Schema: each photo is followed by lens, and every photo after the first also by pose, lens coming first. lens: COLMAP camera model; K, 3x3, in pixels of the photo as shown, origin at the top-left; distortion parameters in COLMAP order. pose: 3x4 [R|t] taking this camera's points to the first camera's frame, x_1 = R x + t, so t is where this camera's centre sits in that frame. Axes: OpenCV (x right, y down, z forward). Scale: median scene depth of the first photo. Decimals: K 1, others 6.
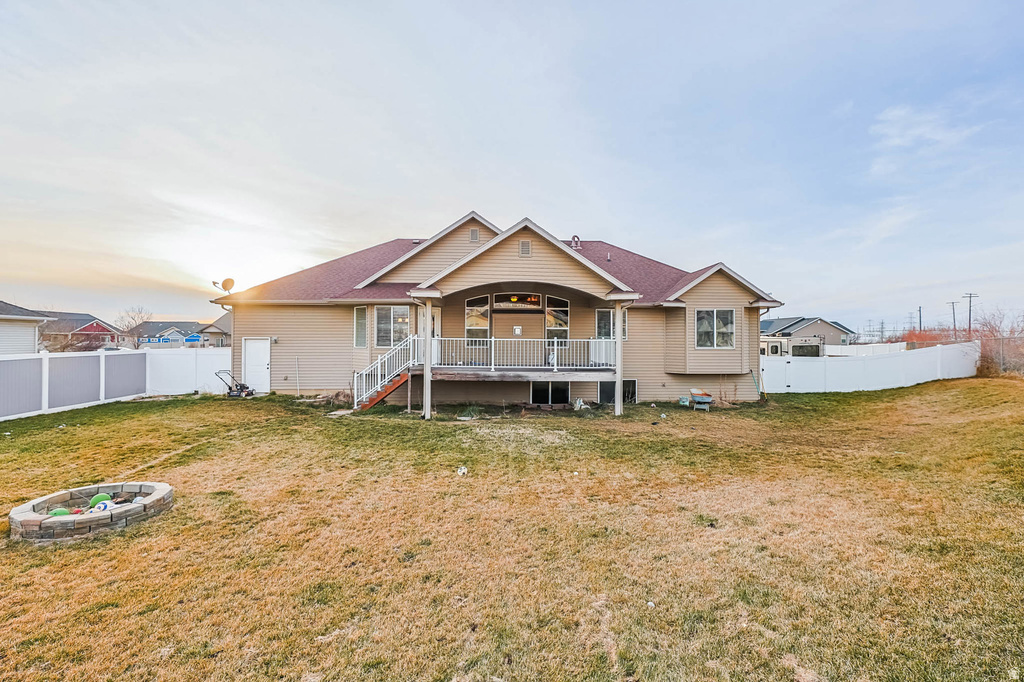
lens RADIAL K [[434.9, 0, 512.0], [0, 434.9, 341.0], [0, 0, 1]] dist [-0.002039, -0.000355]
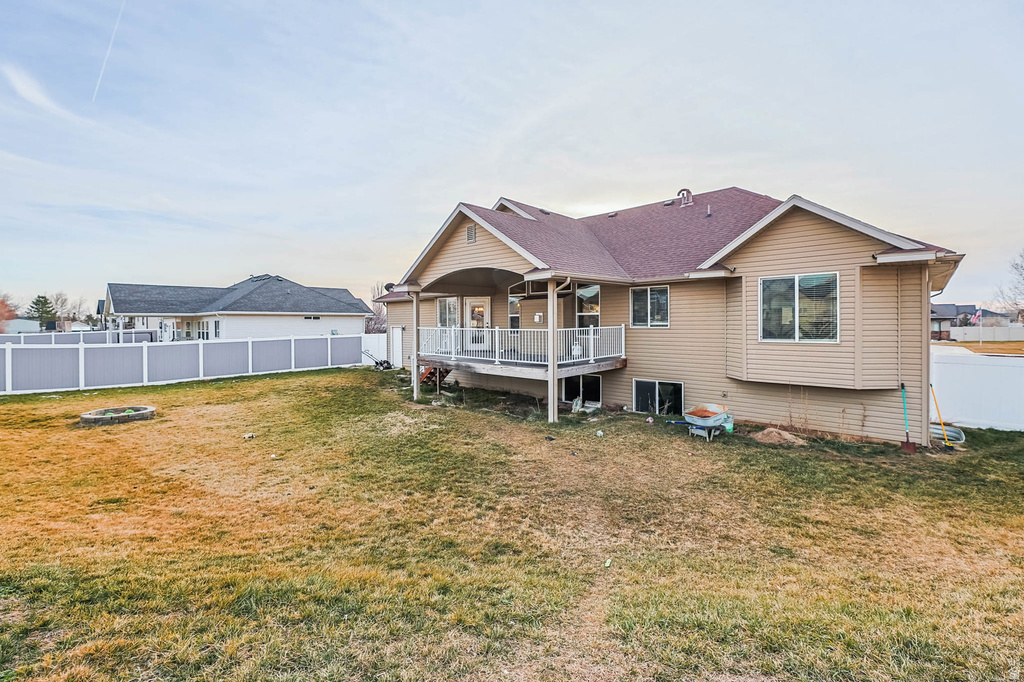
lens RADIAL K [[441.3, 0, 512.0], [0, 441.3, 341.0], [0, 0, 1]] dist [0.000389, -0.000149]
pose [[0.697079, 0.019753, -0.716722, 0.628480], [0.007558, 0.999362, 0.034894, -0.008333], [0.716955, -0.029741, 0.696485, 0.305736]]
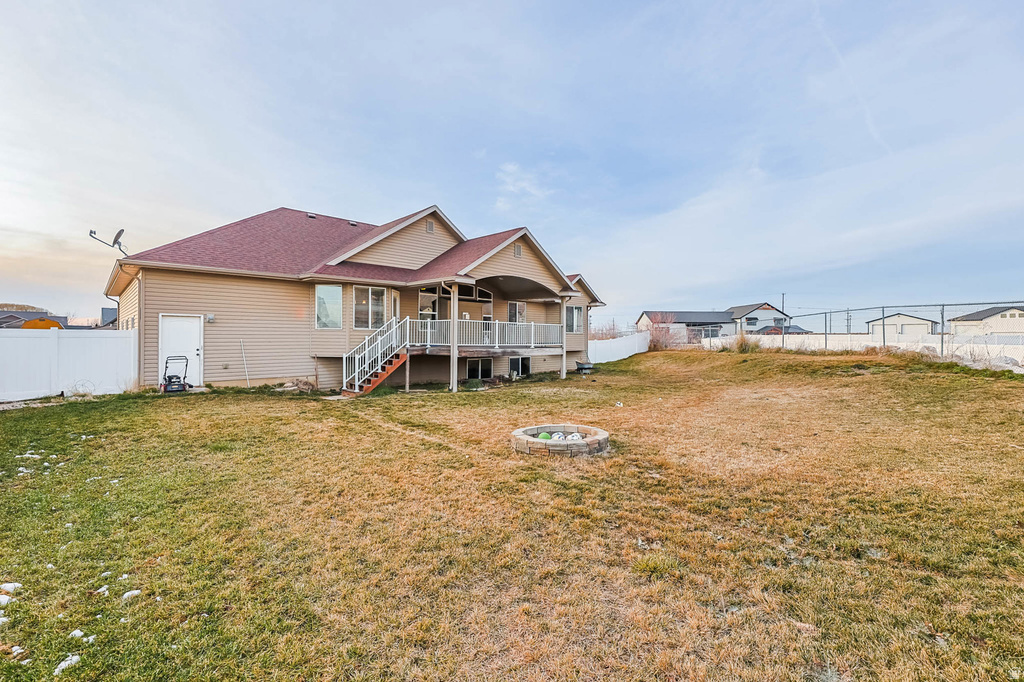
lens RADIAL K [[428.5, 0, 499.9], [0, 428.5, 333.6], [0, 0, 1]] dist [-0.001765, -0.000149]
pose [[0.760114, 0.004799, 0.649772, -0.646025], [-0.003596, 0.999988, -0.003179, 0.025278], [-0.649780, 0.000080, 0.760122, 0.072974]]
